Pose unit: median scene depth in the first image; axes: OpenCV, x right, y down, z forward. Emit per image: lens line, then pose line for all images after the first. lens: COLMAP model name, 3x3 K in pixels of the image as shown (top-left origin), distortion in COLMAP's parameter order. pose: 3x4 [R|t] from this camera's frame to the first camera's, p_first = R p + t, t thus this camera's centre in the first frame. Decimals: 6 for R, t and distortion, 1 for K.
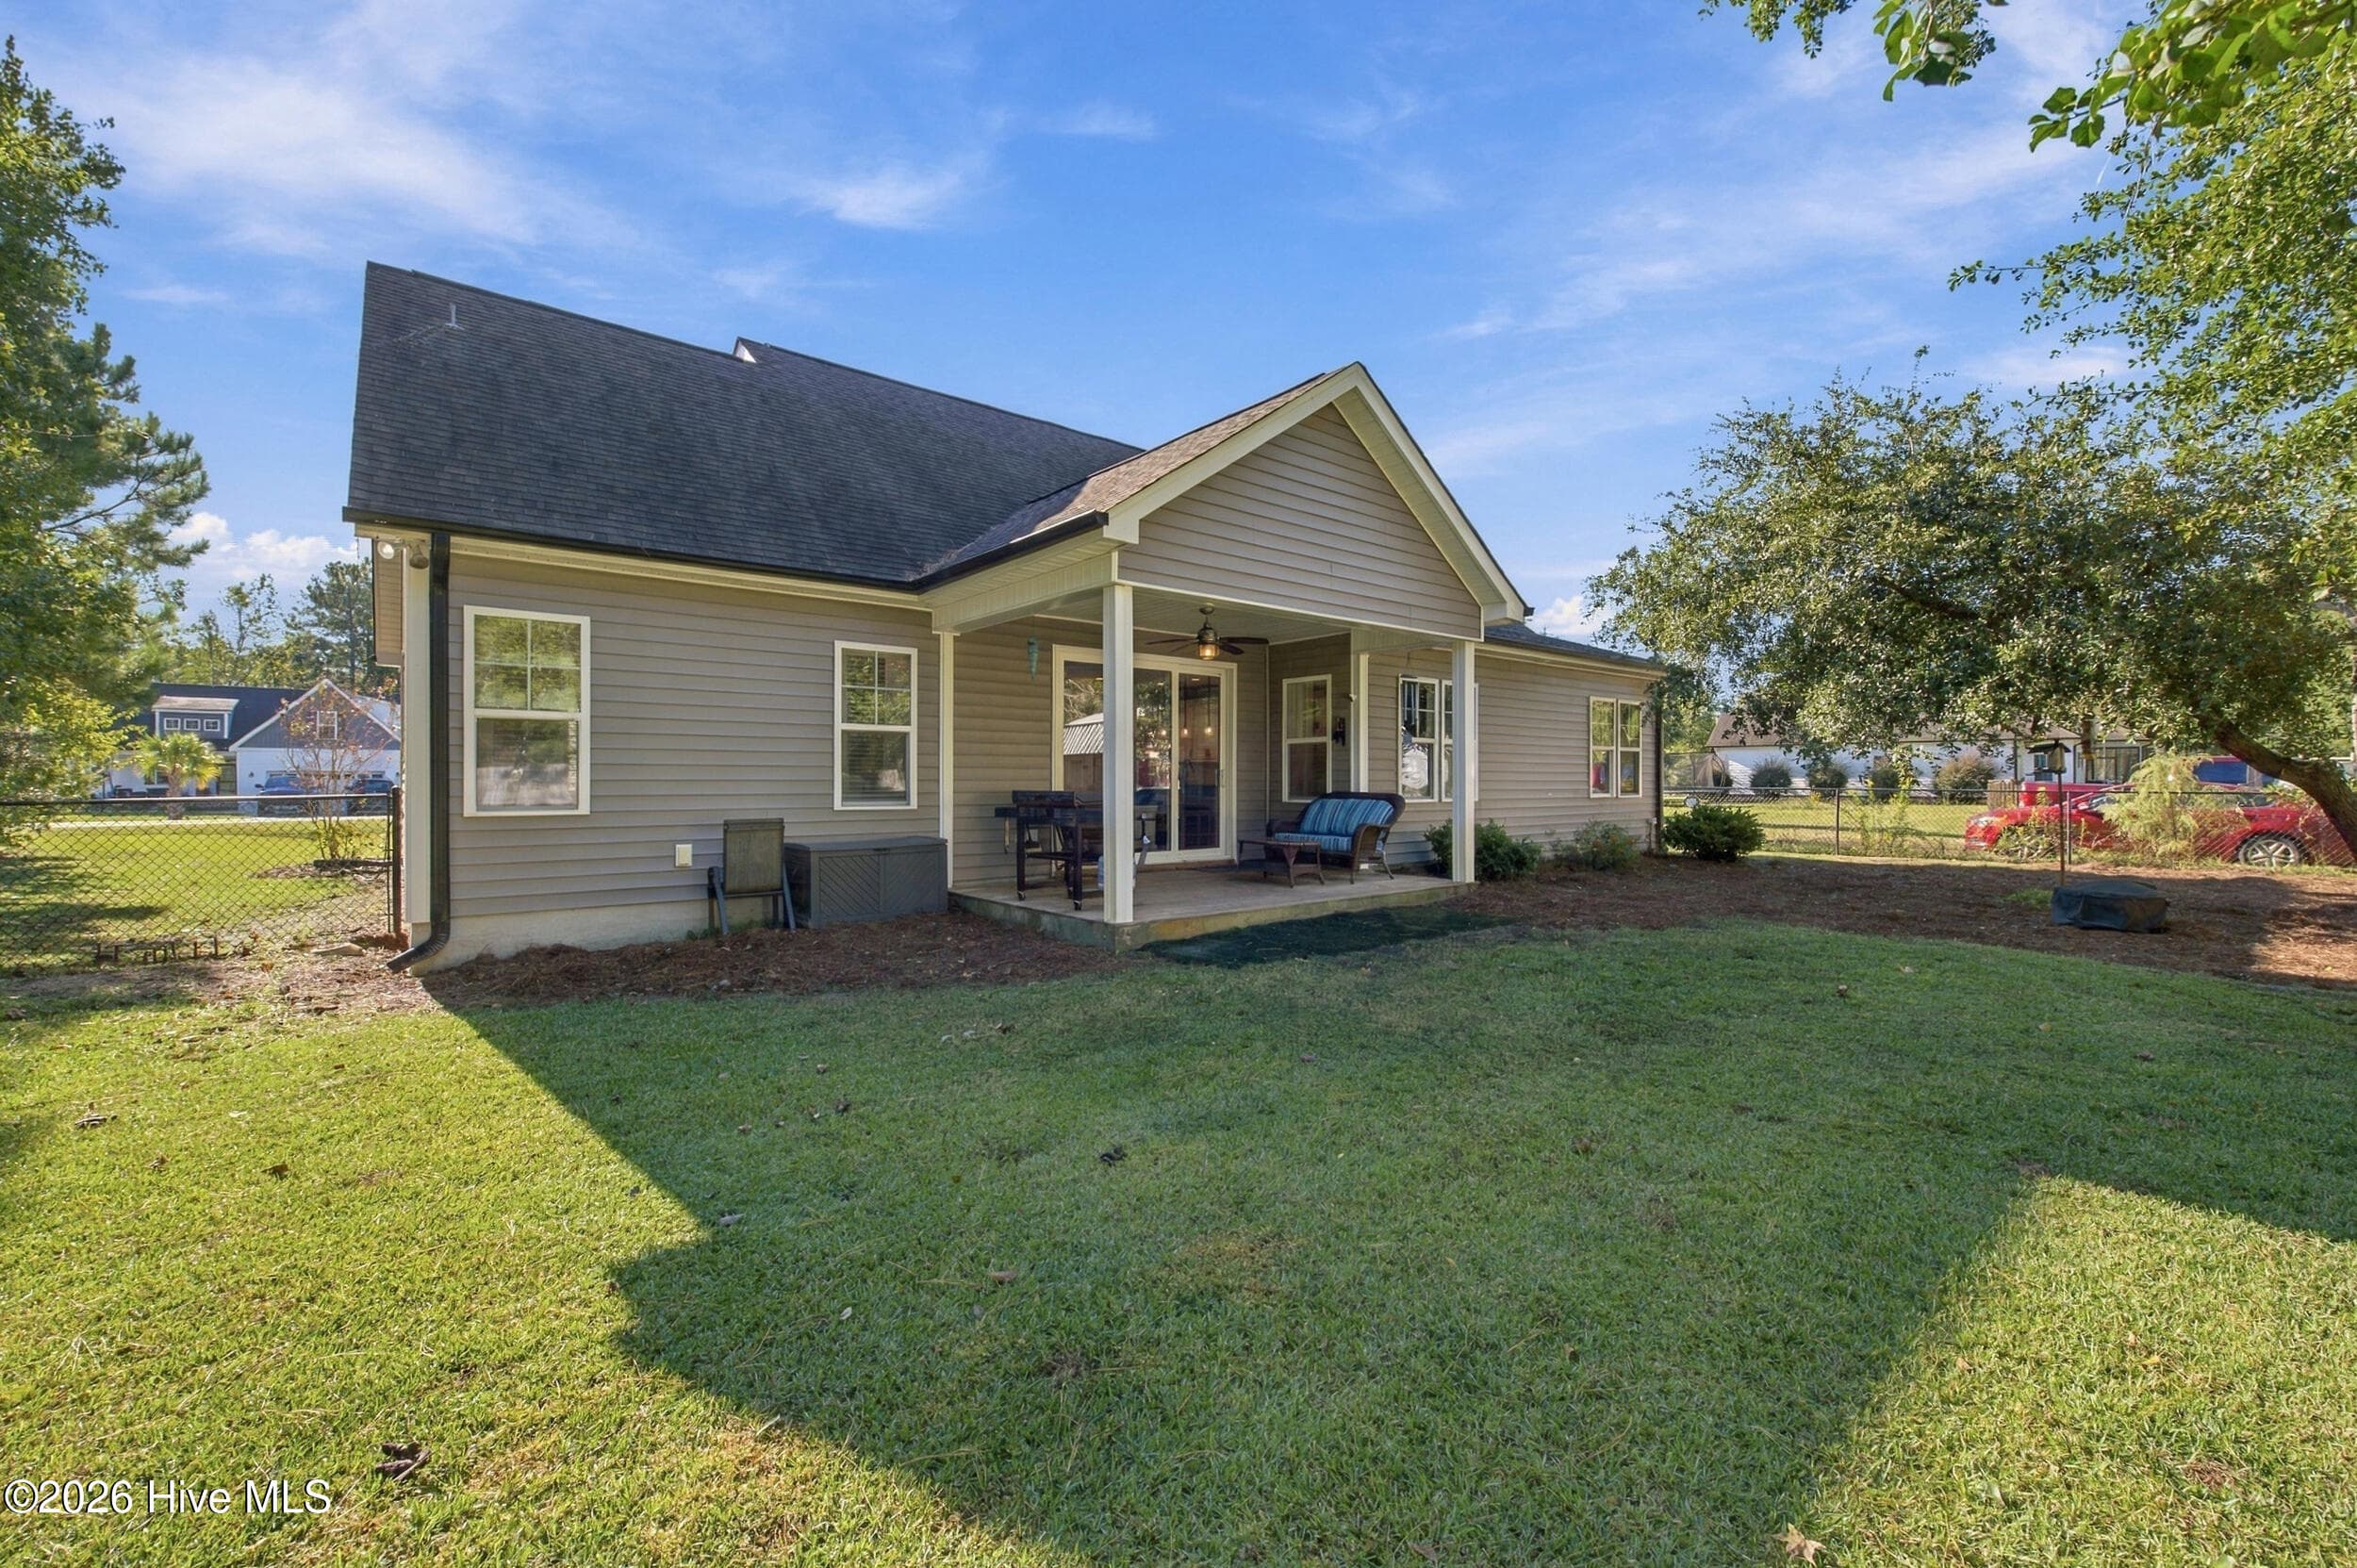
lens RADIAL K [[938.2, 0, 1180.5], [0, 938.2, 781.5], [0, 0, 1]] dist [0.000069, 0.000008]
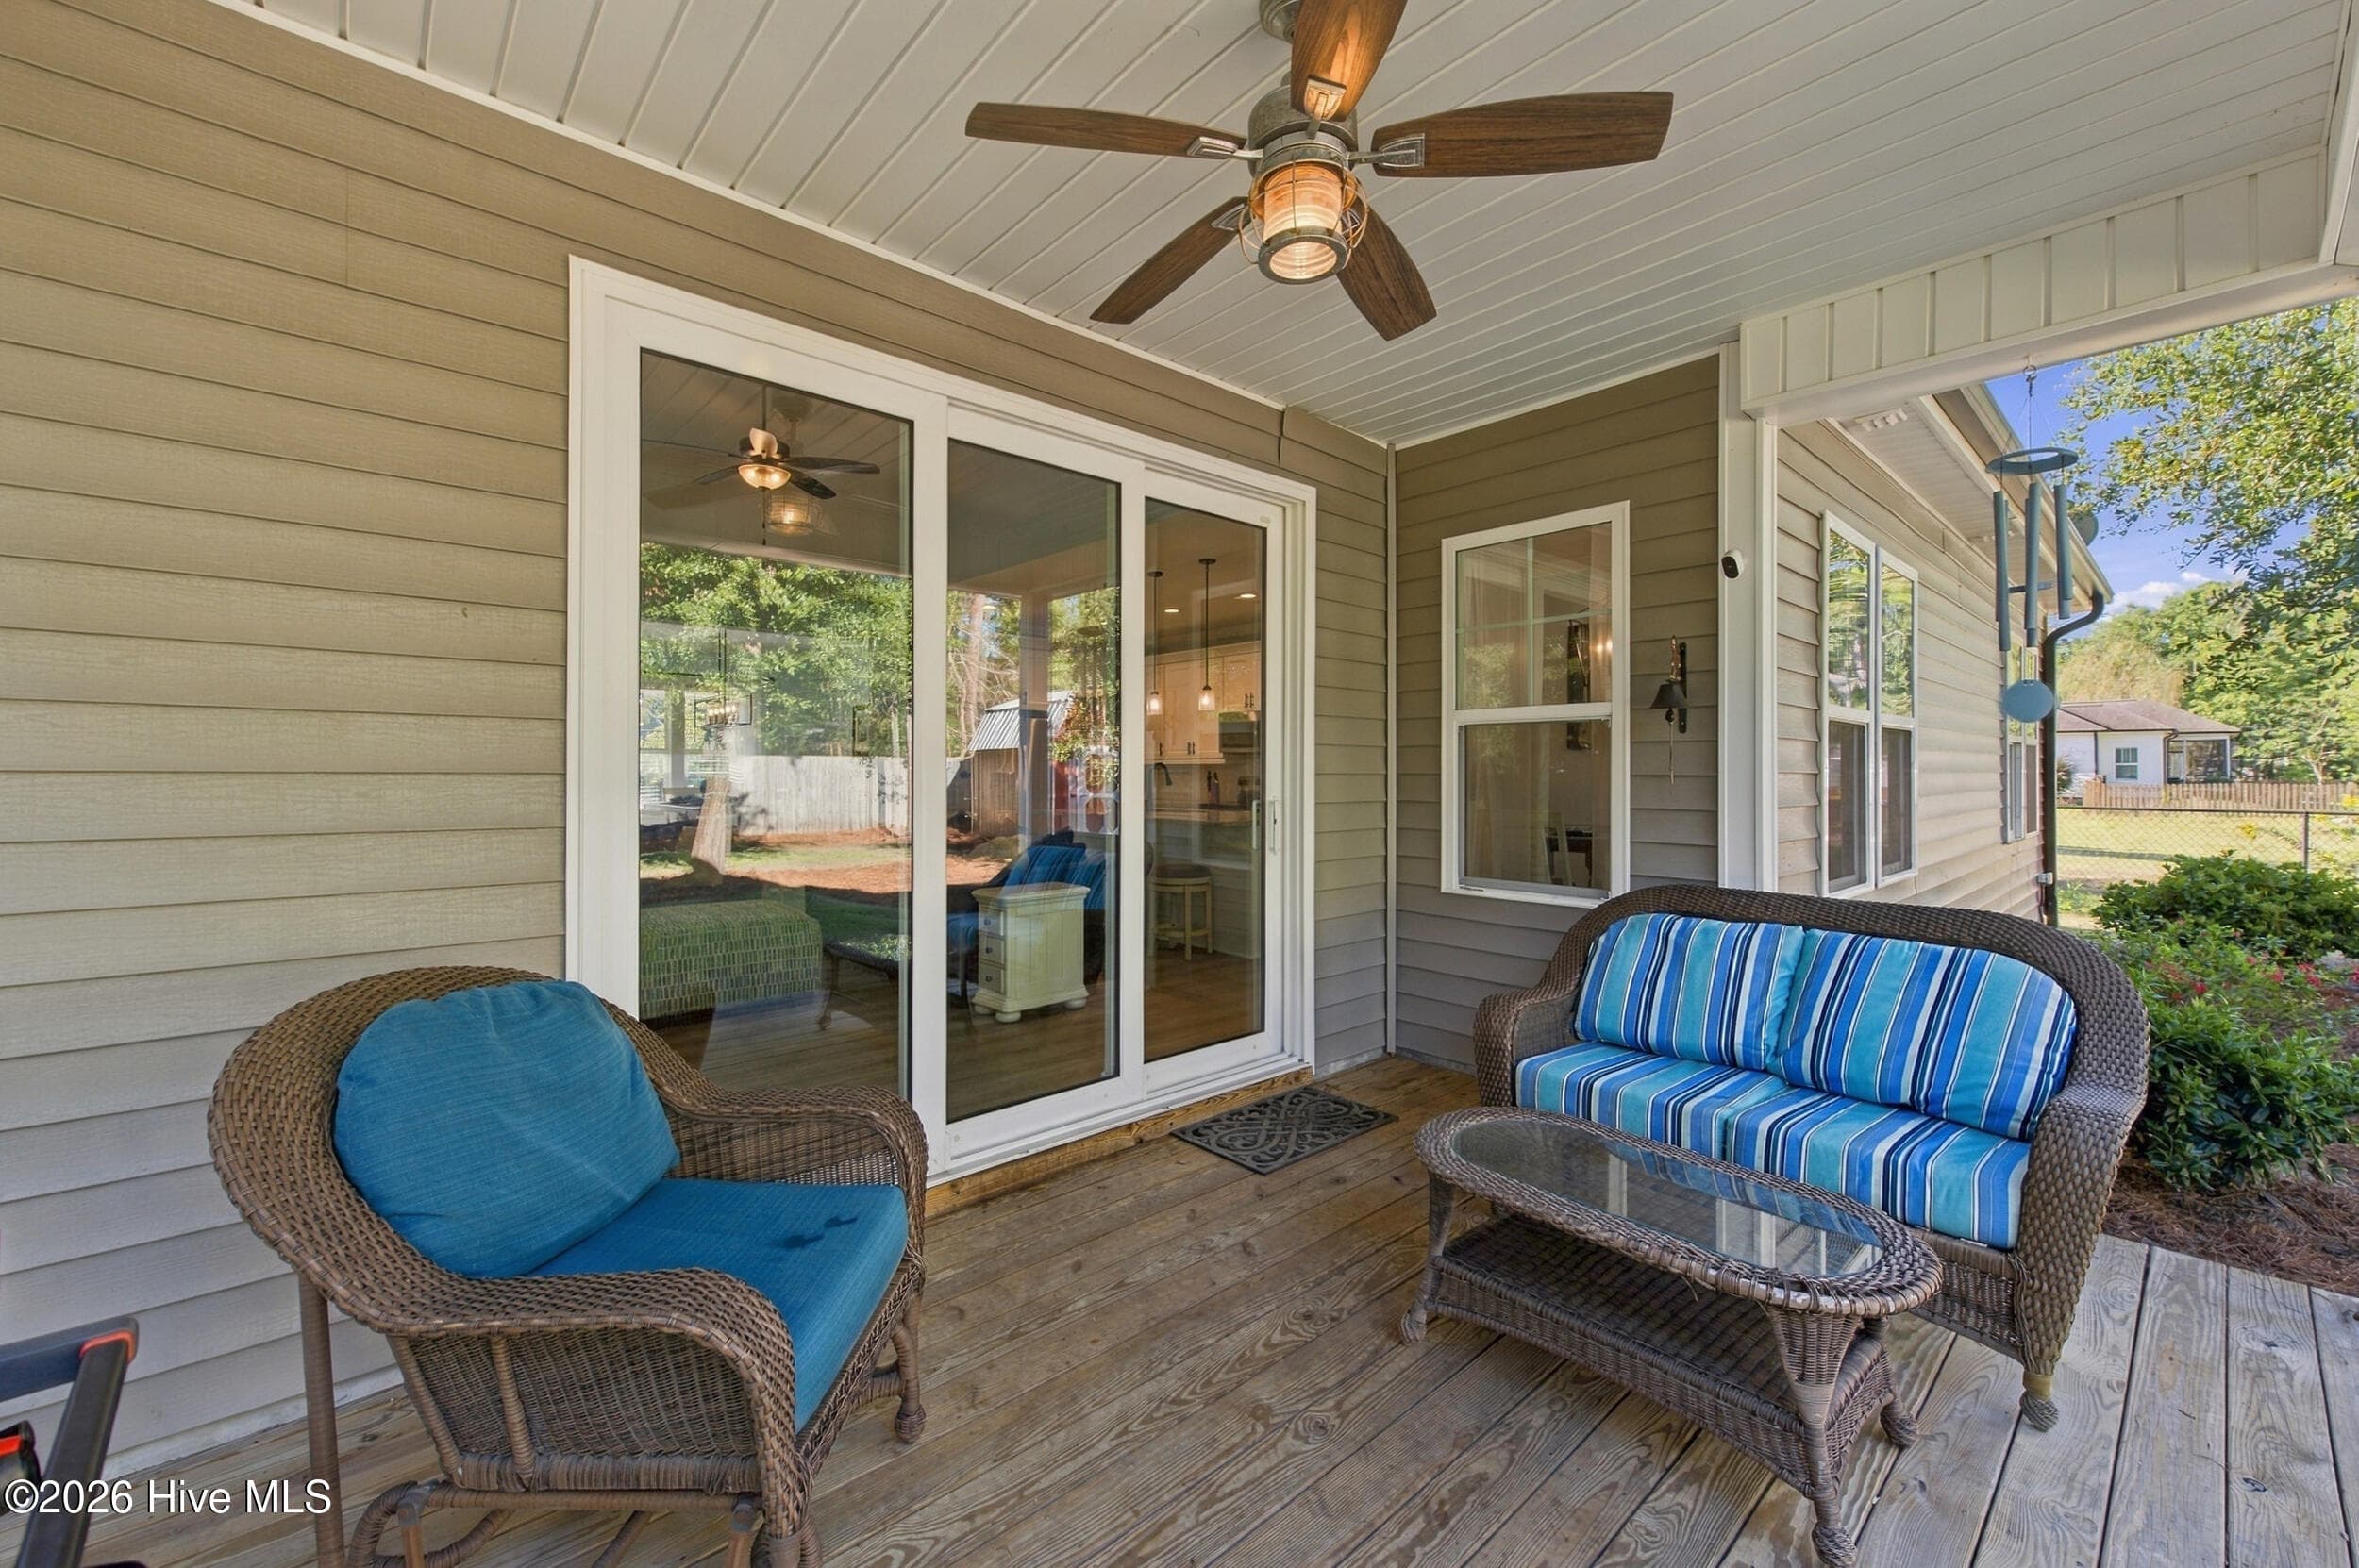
lens RADIAL K [[938.9, 0, 1177.7], [0, 938.9, 773.7], [0, 0, 1]] dist [0.000069, 0.000008]
pose [[0.999196, -0.001540, 0.040073, -0.003316], [0.001457, 0.999997, 0.002080, -0.023019], [-0.040076, -0.002020, 0.999195, 0.673650]]
